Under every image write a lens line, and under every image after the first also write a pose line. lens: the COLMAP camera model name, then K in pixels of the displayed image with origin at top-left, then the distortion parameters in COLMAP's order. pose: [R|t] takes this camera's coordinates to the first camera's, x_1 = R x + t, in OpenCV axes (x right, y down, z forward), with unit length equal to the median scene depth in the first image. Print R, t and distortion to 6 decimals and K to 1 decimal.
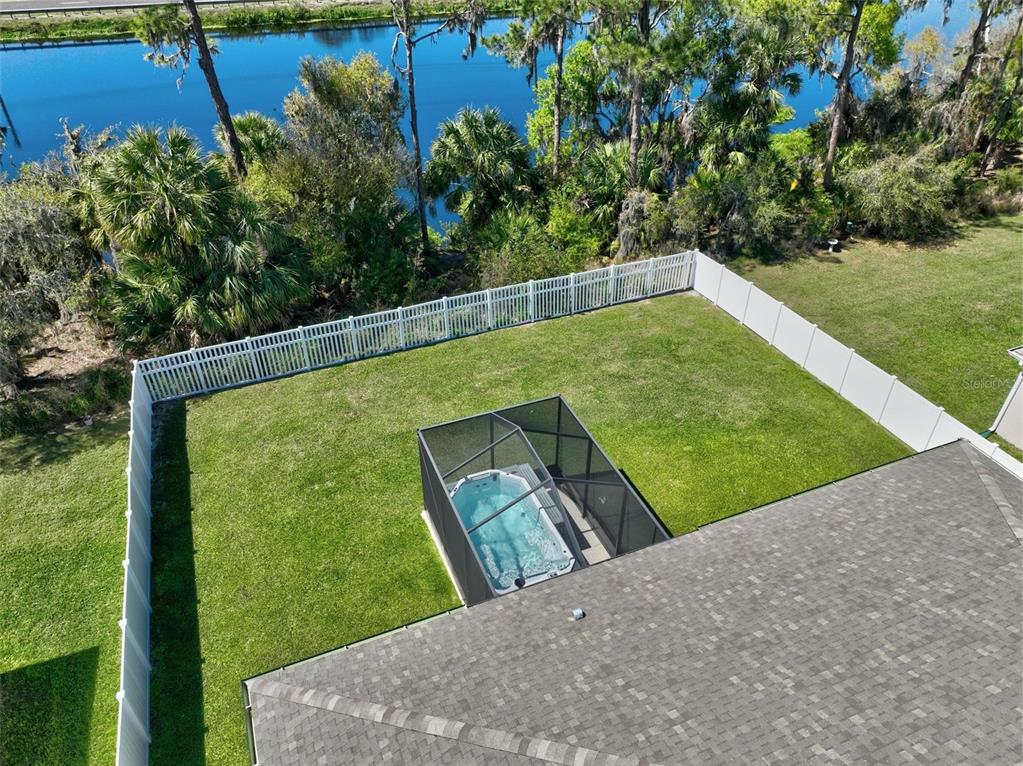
lens RADIAL K [[719.6, 0, 511.6], [0, 719.6, 385.3], [0, 0, 1]] dist [-0.000269, 0.016905]
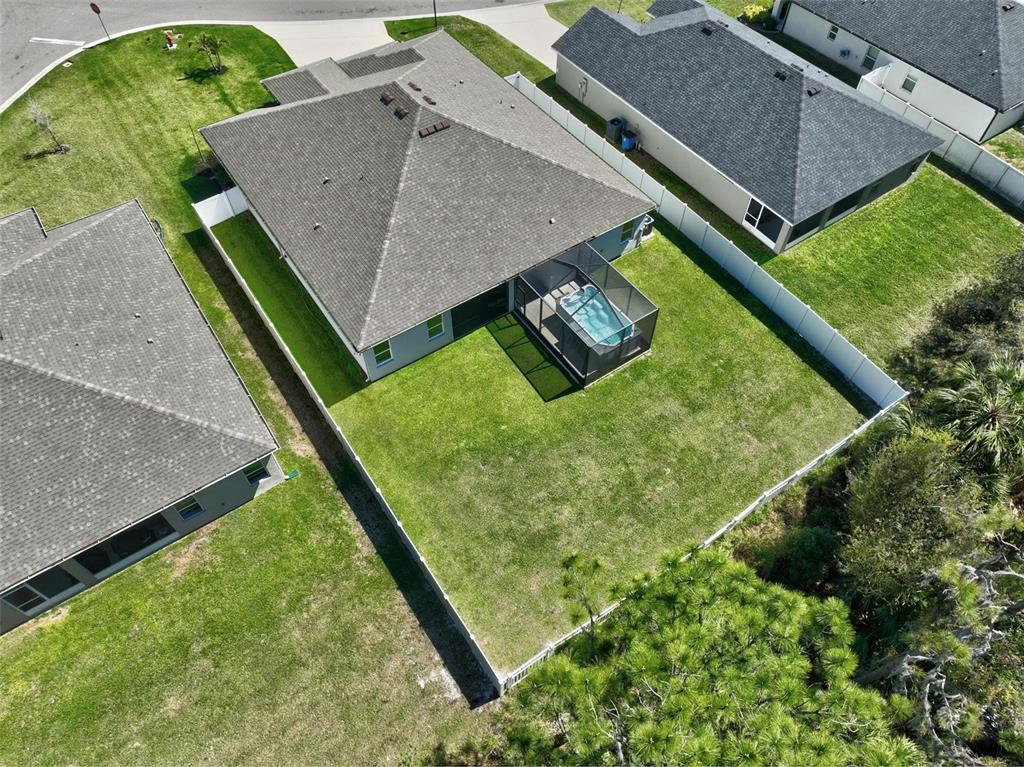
lens RADIAL K [[720.3, 0, 512.1], [0, 720.3, 385.8], [0, 0, 1]] dist [-0.000269, 0.016905]
pose [[-0.978038, 0.166599, -0.125244, 0.330947], [-0.125324, 0.010072, 0.992065, -1.140533], [0.166538, 0.985973, 0.011028, 0.751980]]
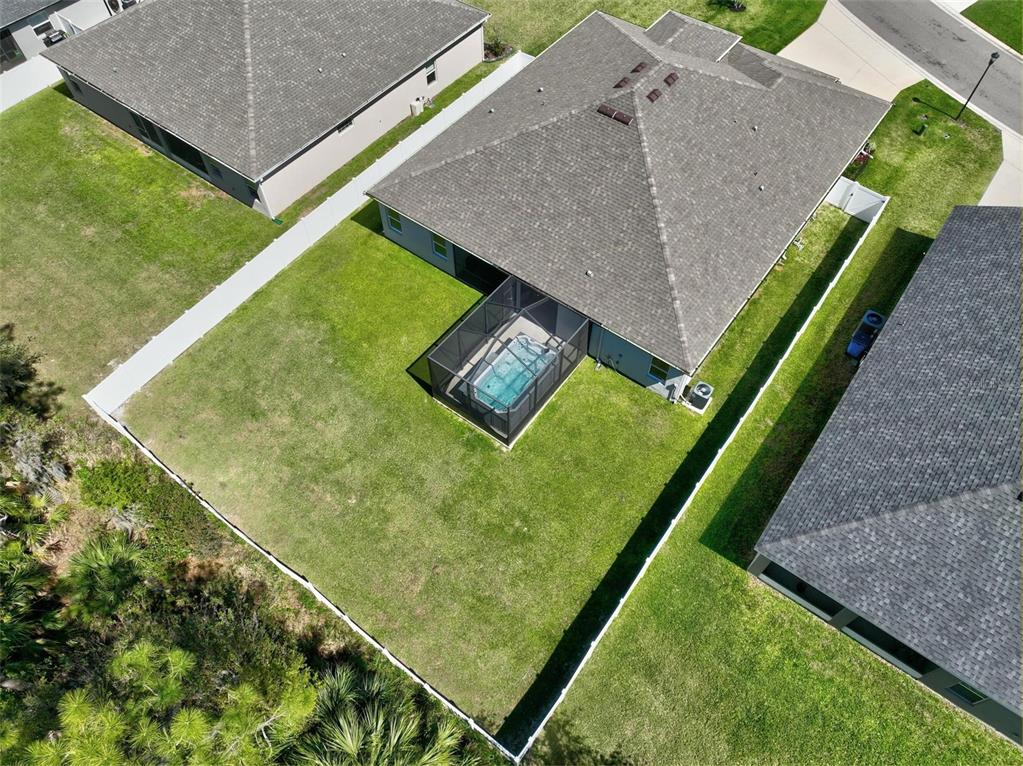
lens RADIAL K [[719.6, 0, 511.6], [0, 719.6, 385.3], [0, 0, 1]] dist [-0.000269, 0.016905]
pose [[-0.512010, -0.714319, 0.477068, -0.547287], [0.506320, 0.197674, 0.839384, -0.804808], [-0.693892, 0.671322, 0.260463, 0.391693]]
